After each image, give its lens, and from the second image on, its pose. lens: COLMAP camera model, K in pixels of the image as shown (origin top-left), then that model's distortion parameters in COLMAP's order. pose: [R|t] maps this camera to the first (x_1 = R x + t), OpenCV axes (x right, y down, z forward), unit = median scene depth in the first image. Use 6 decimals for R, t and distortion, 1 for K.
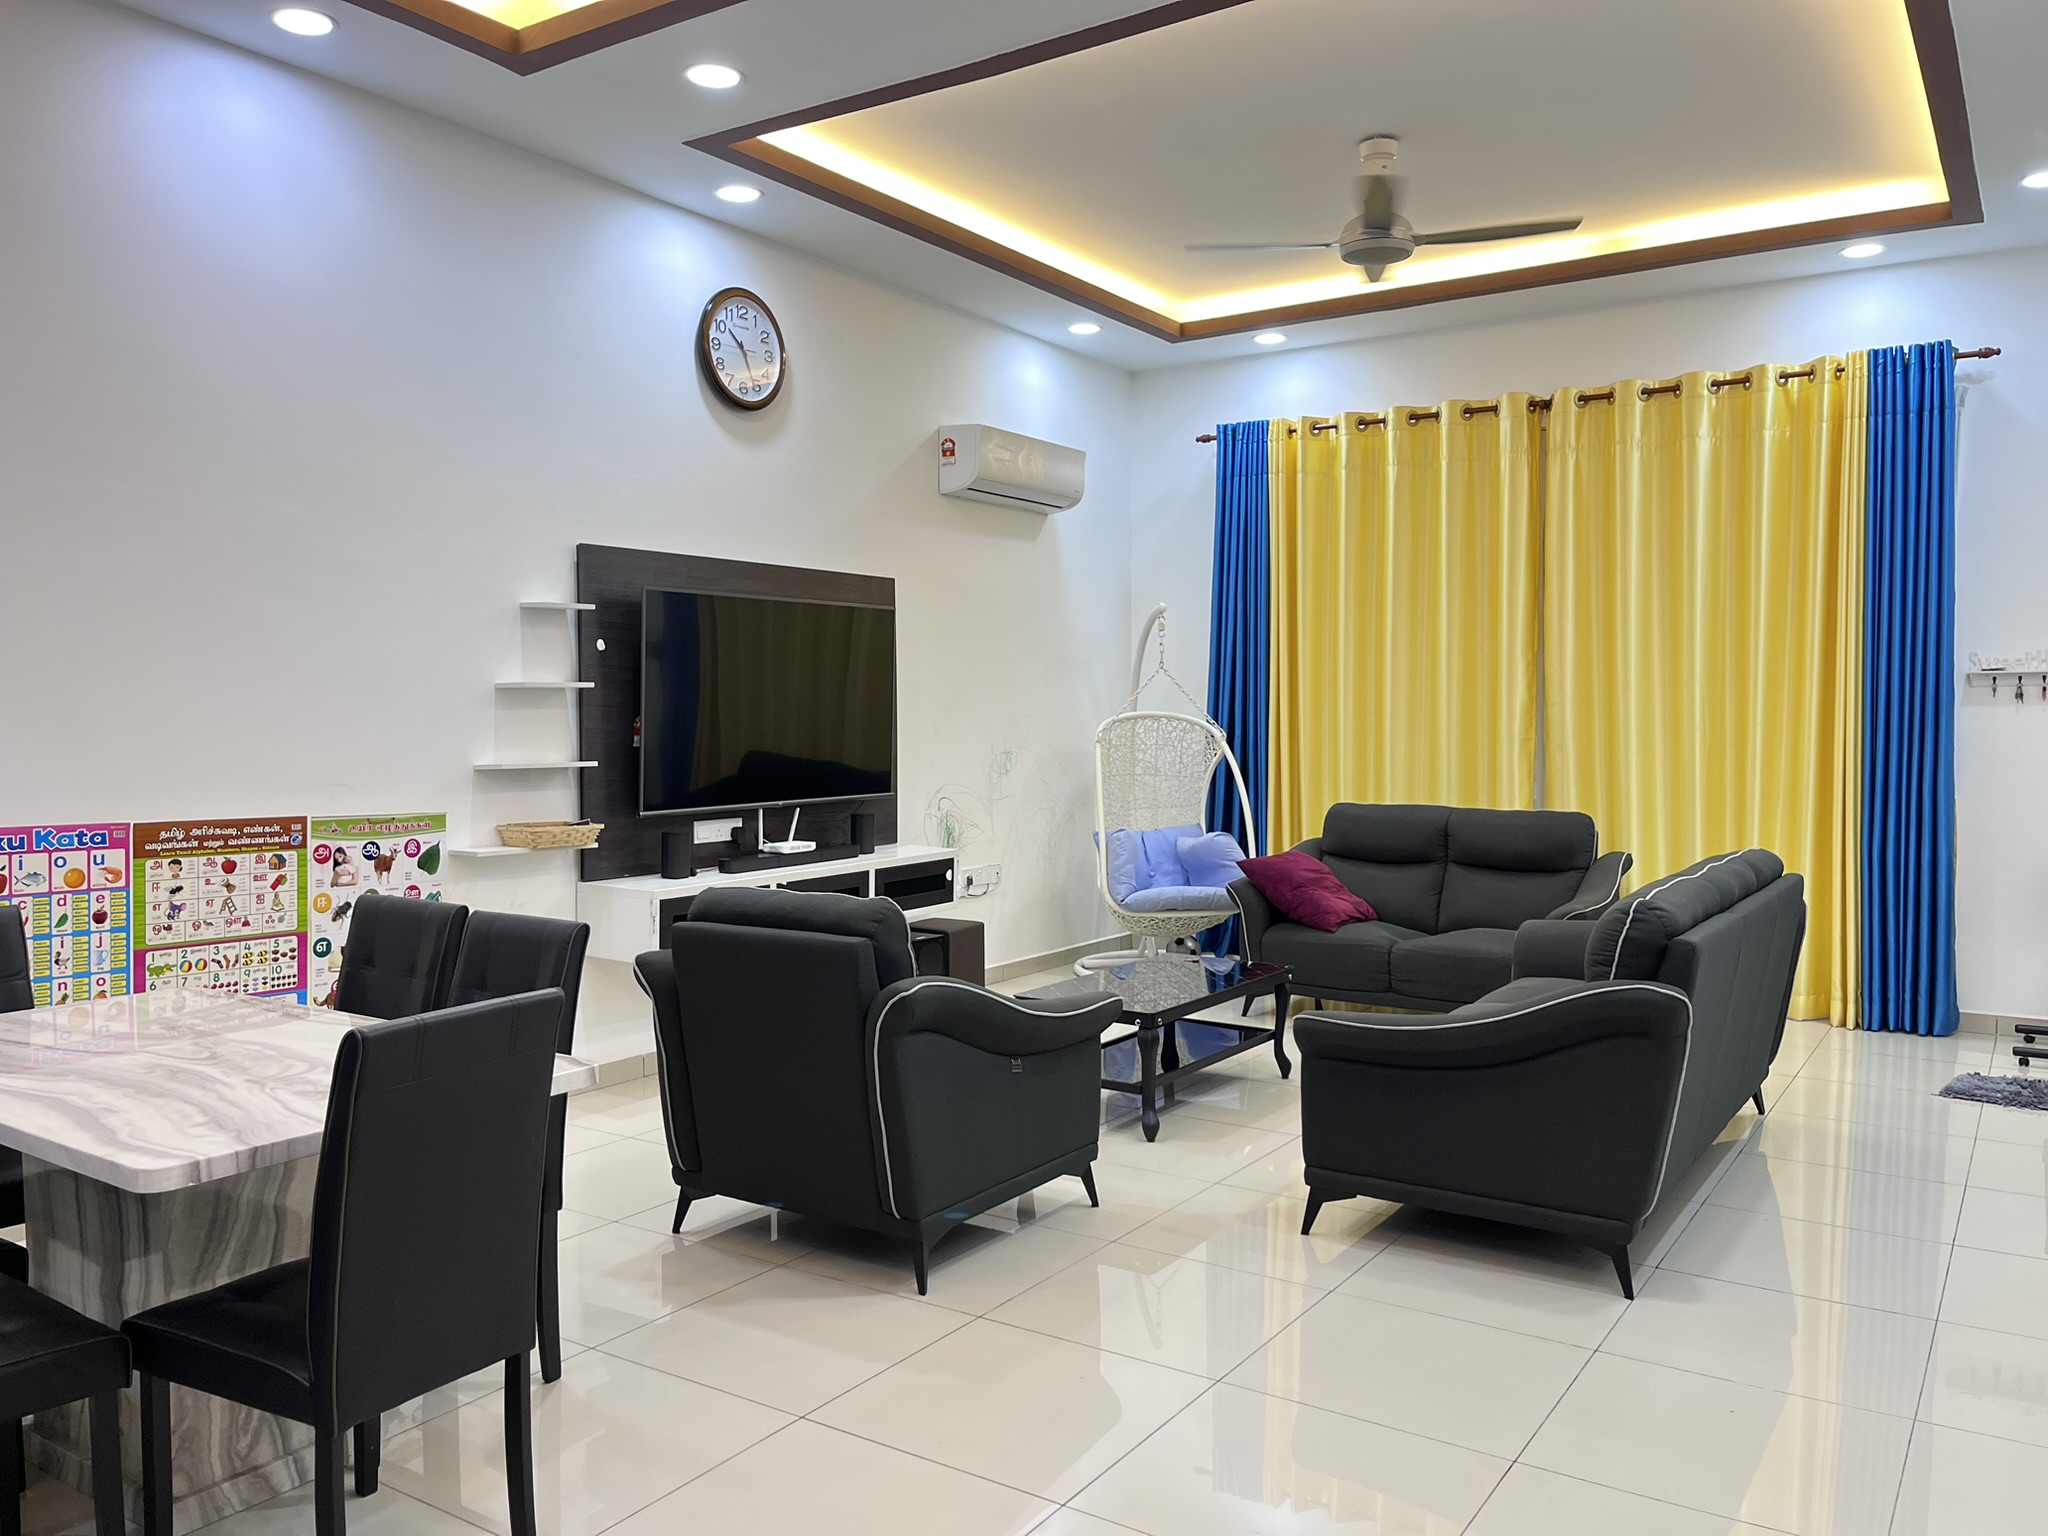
lens RADIAL K [[1568.1, 0, 1018.3], [0, 1568.1, 762.9], [0, 0, 1]] dist [-0.012730, -0.003866]
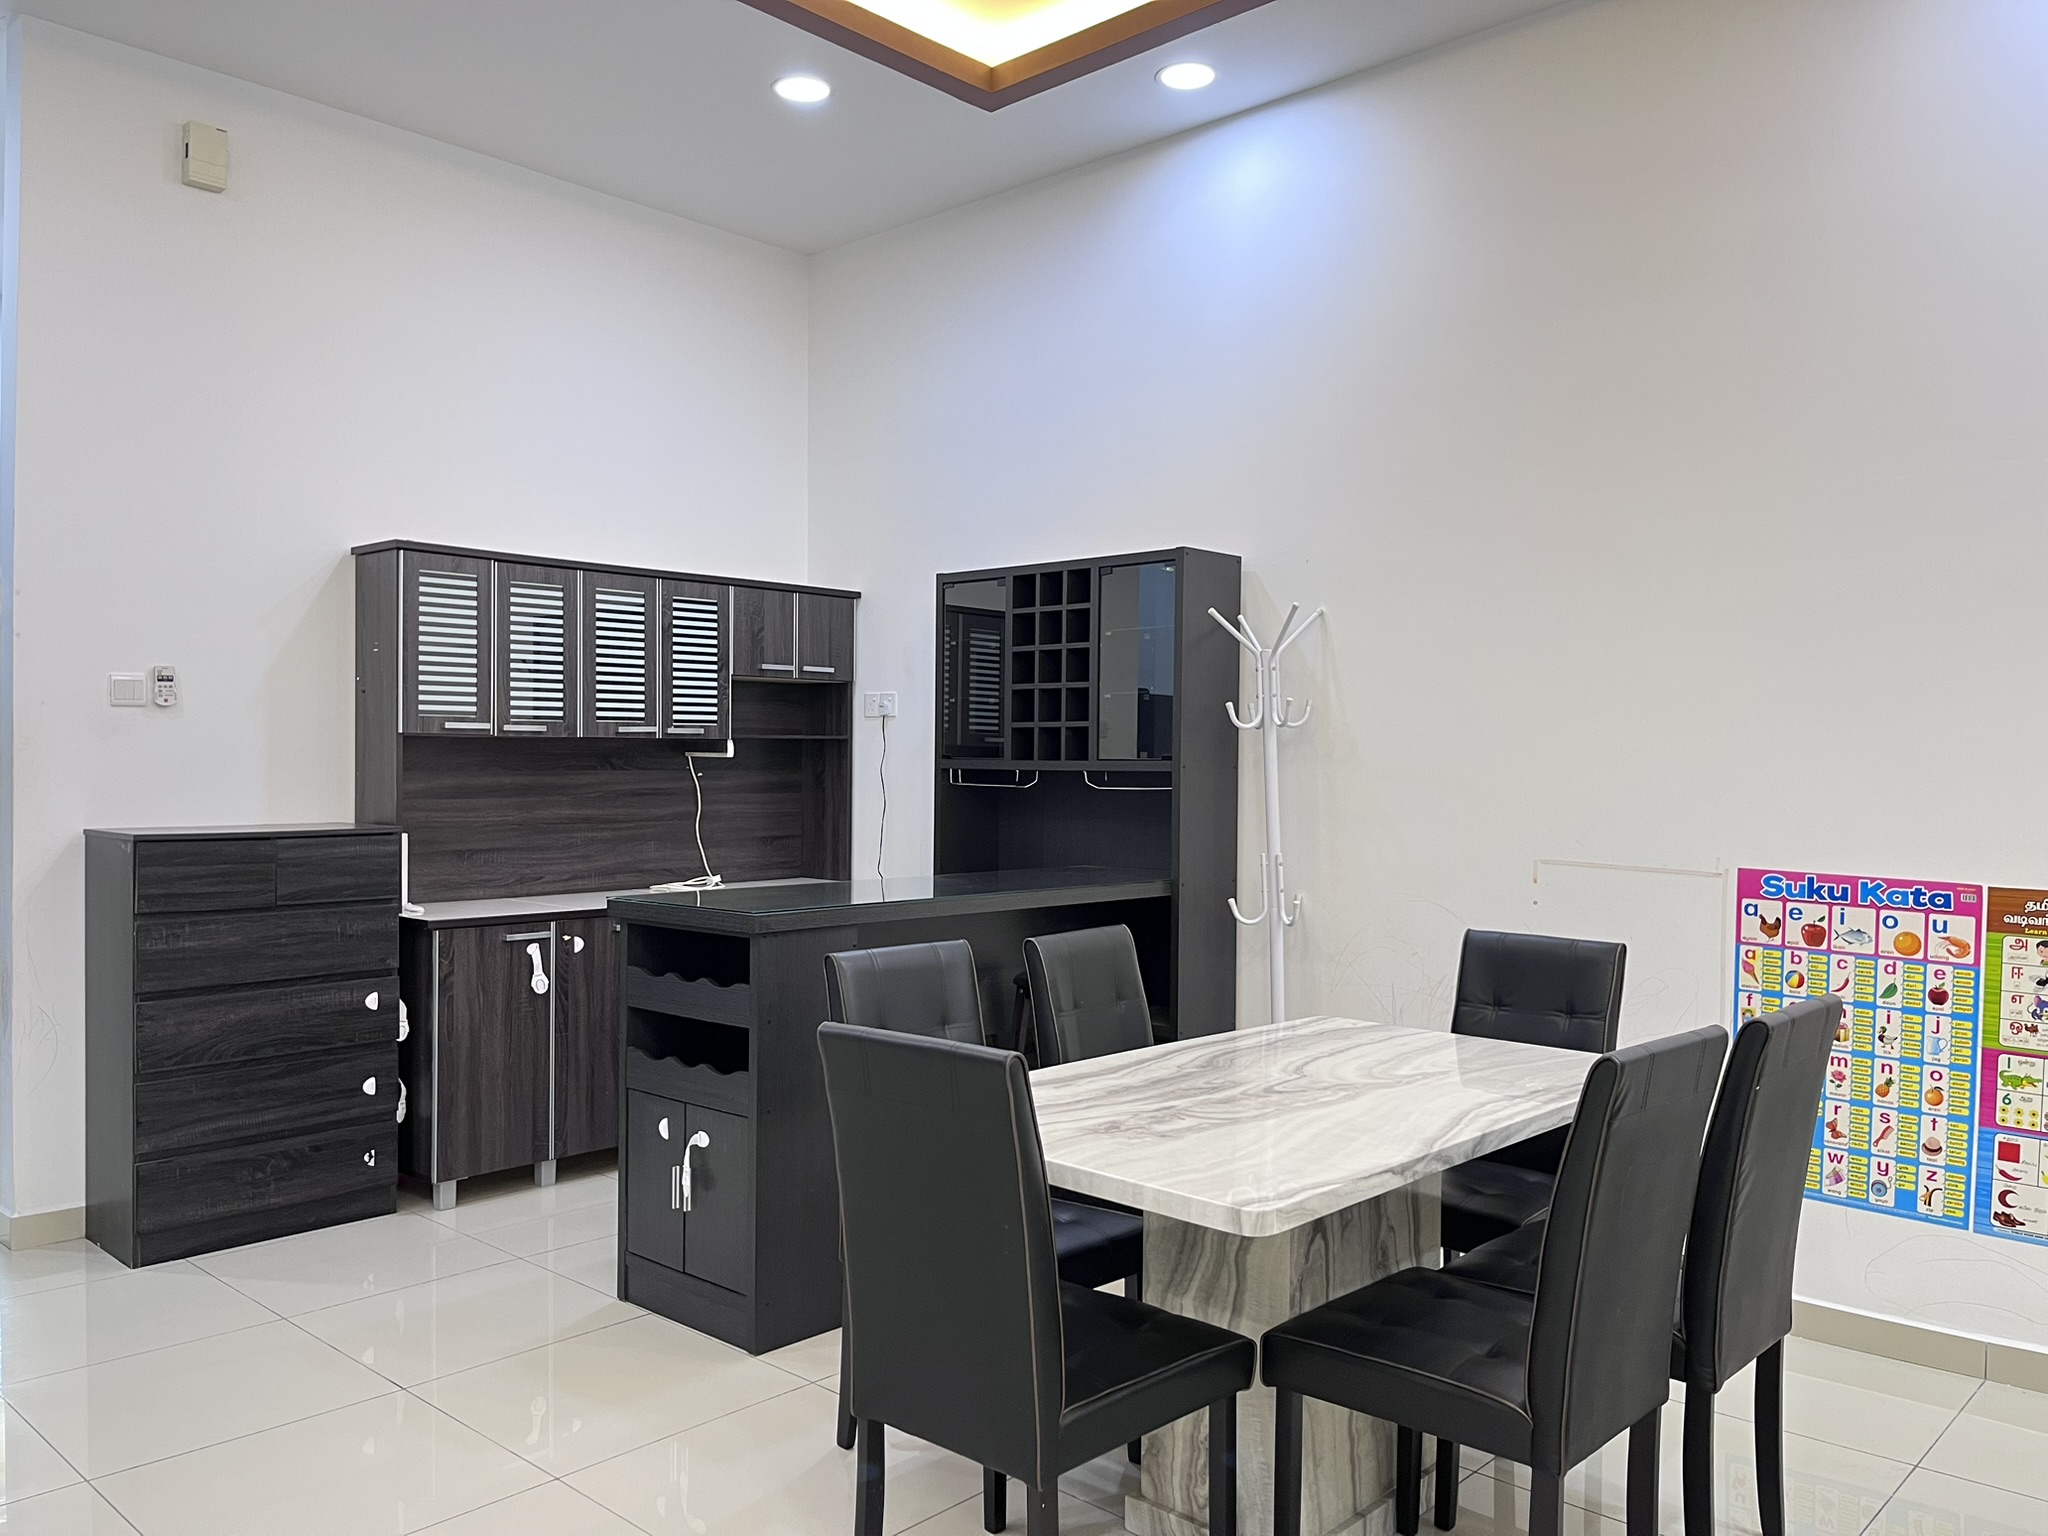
lens RADIAL K [[1568.1, 0, 1016.5], [0, 1568.1, 769.9], [0, 0, 1]] dist [-0.012730, -0.003866]
pose [[-0.175850, 0.003259, -0.984412, 0.301375], [-0.043199, 0.999006, 0.011024, -0.007876], [0.983469, 0.044464, -0.175534, 0.665573]]
